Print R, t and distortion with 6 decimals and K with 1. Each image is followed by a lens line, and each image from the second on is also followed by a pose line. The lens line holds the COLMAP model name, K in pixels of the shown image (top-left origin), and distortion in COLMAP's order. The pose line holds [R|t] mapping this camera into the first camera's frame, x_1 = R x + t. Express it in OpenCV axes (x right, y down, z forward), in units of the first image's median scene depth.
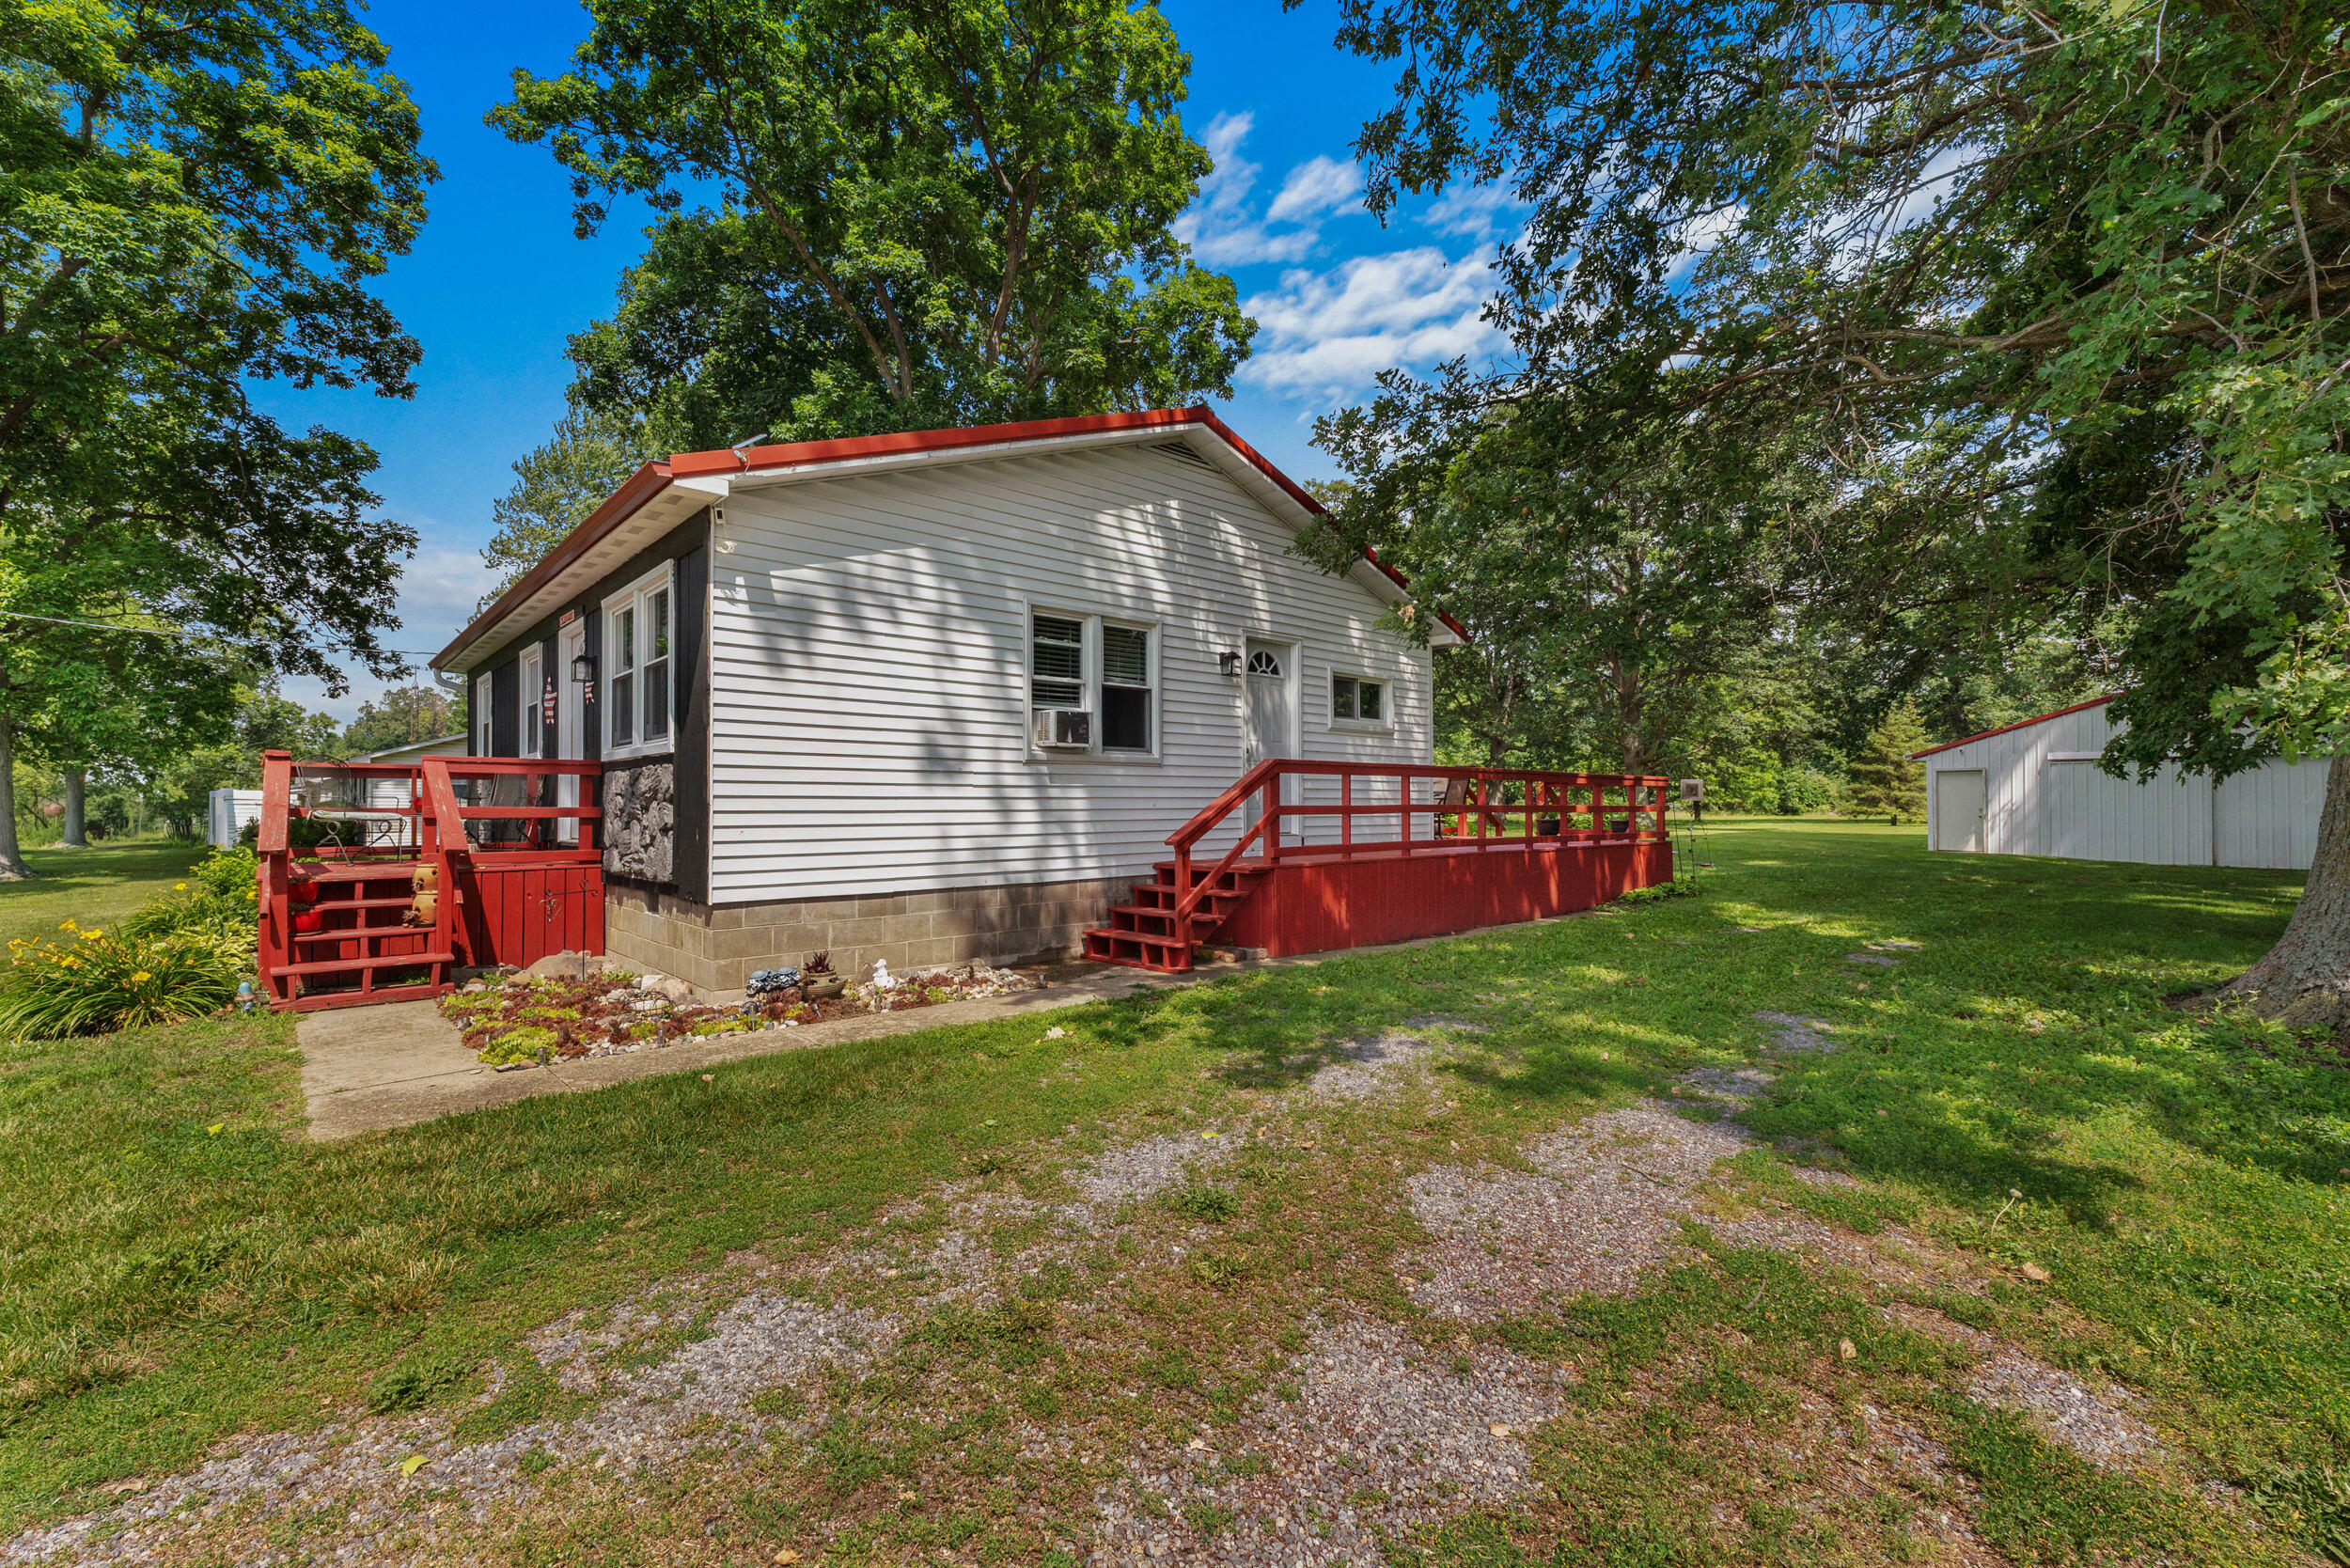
lens RADIAL K [[1015.6, 0, 1142.0], [0, 1015.6, 787.4], [0, 0, 1]] dist [0.007122, -0.001379]
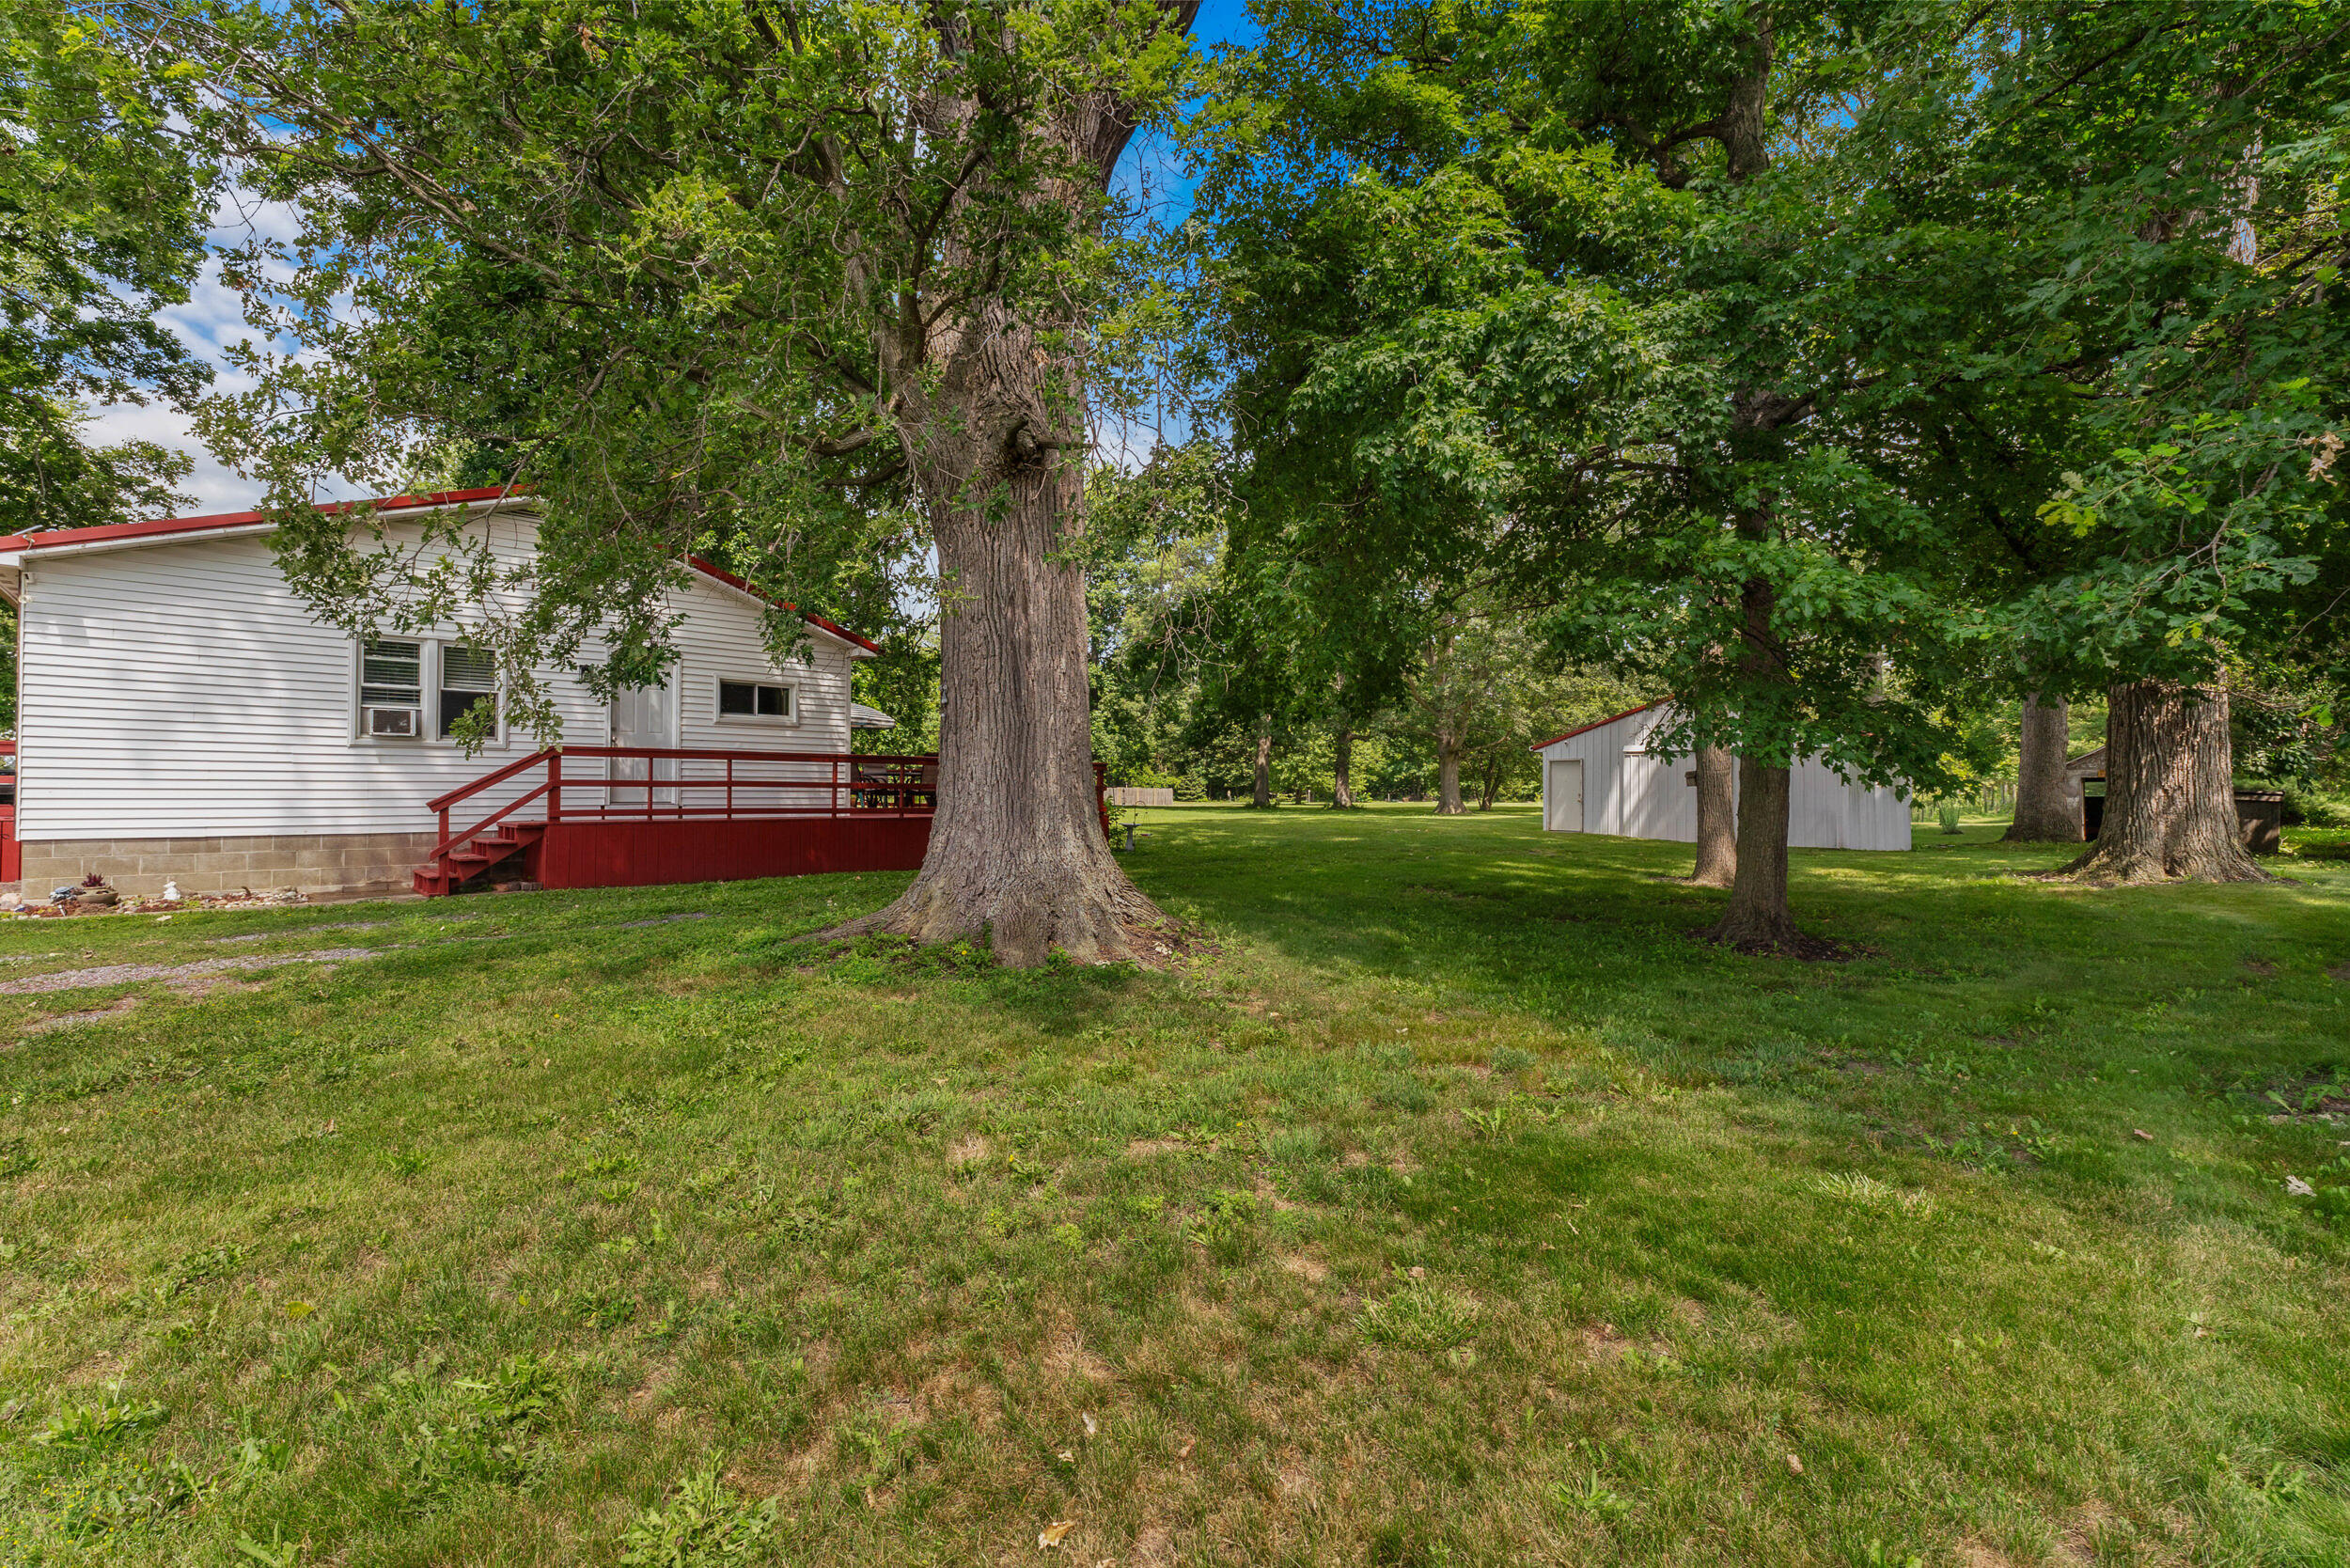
lens RADIAL K [[1015.6, 0, 1146.3], [0, 1015.6, 774.1], [0, 0, 1]] dist [0.007122, -0.001379]
pose [[0.999902, 0.010785, 0.008962, 0.746848], [-0.010784, 0.999942, -0.000147, 0.001615], [-0.008963, 0.000051, 0.999960, -0.311897]]
